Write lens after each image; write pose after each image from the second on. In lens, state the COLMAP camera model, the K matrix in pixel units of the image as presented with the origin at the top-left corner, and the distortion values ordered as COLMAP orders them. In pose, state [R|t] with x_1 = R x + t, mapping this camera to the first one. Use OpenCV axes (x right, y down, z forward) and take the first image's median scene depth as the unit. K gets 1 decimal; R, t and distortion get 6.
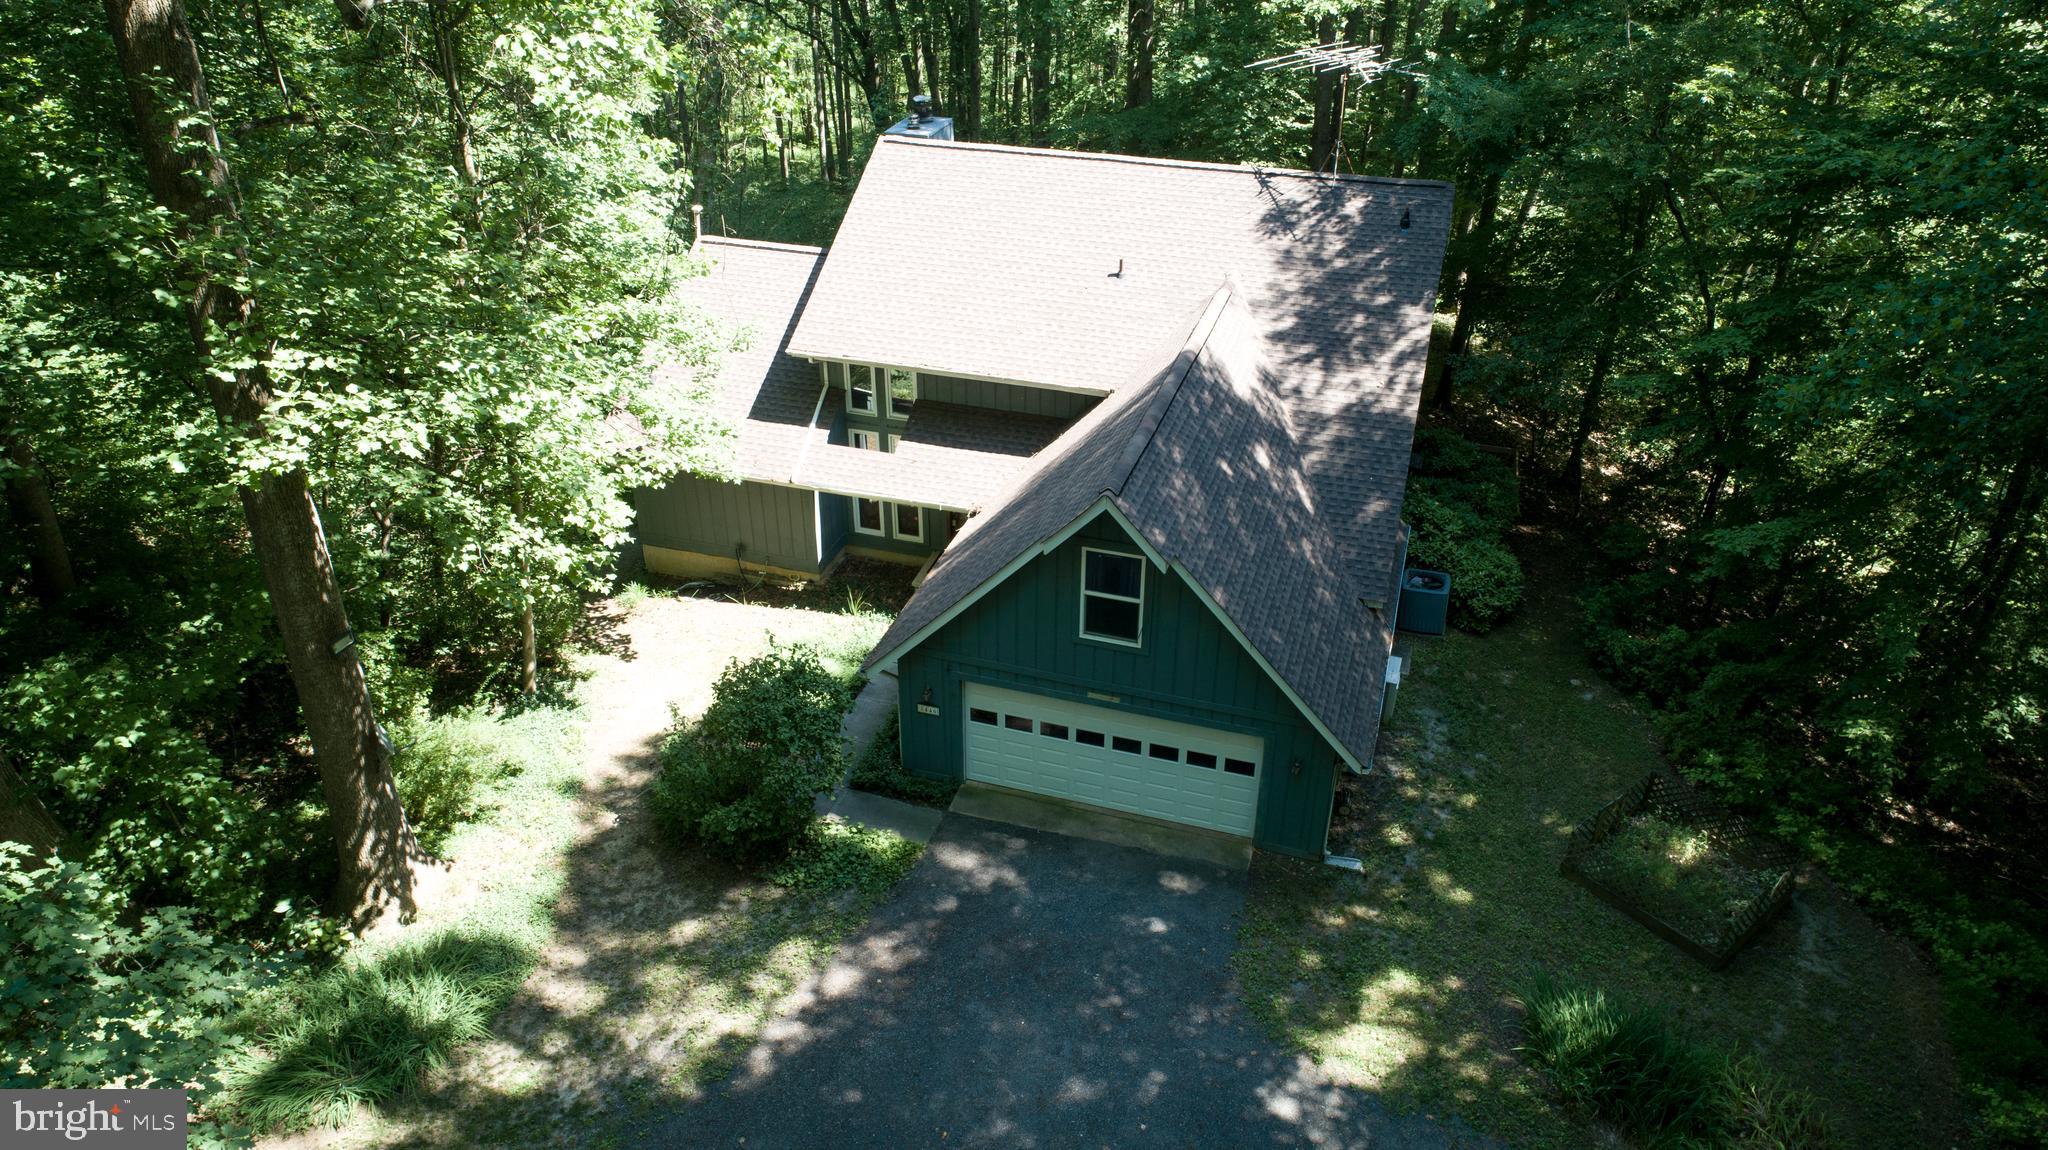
lens RADIAL K [[1344.5, 0, 1029.4], [0, 1344.5, 566.1], [0, 0, 1]] dist [-0.000727, 0.000874]
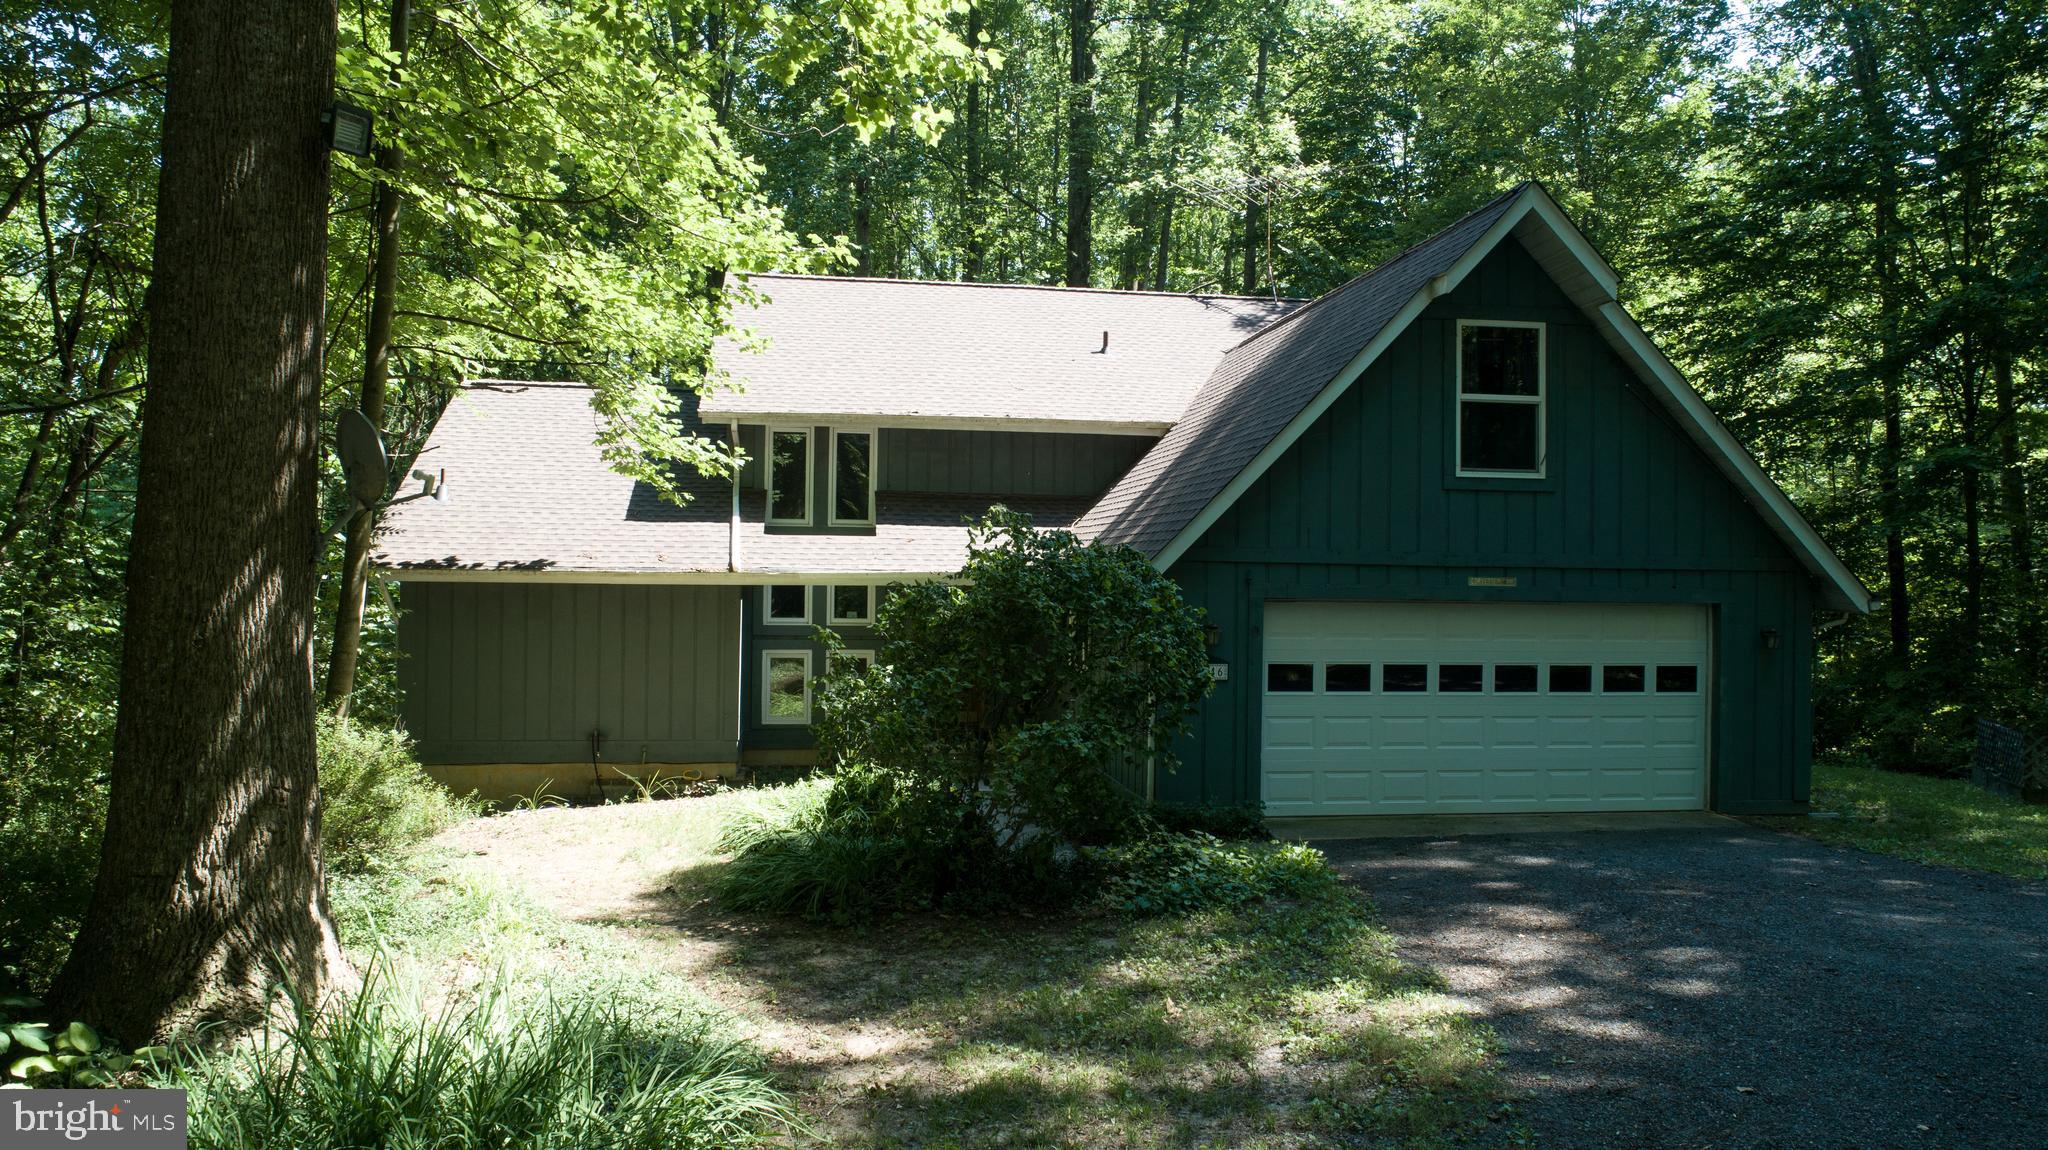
lens RADIAL K [[1366.1, 0, 1011.2], [0, 1366.1, 569.2], [0, 0, 1]] dist [-0.011813, 0.003797]
pose [[0.900123, 0.008872, 0.435545, -0.418960], [0.216333, 0.858701, -0.464578, 0.330347], [-0.378125, 0.512400, 0.771018, 0.544095]]
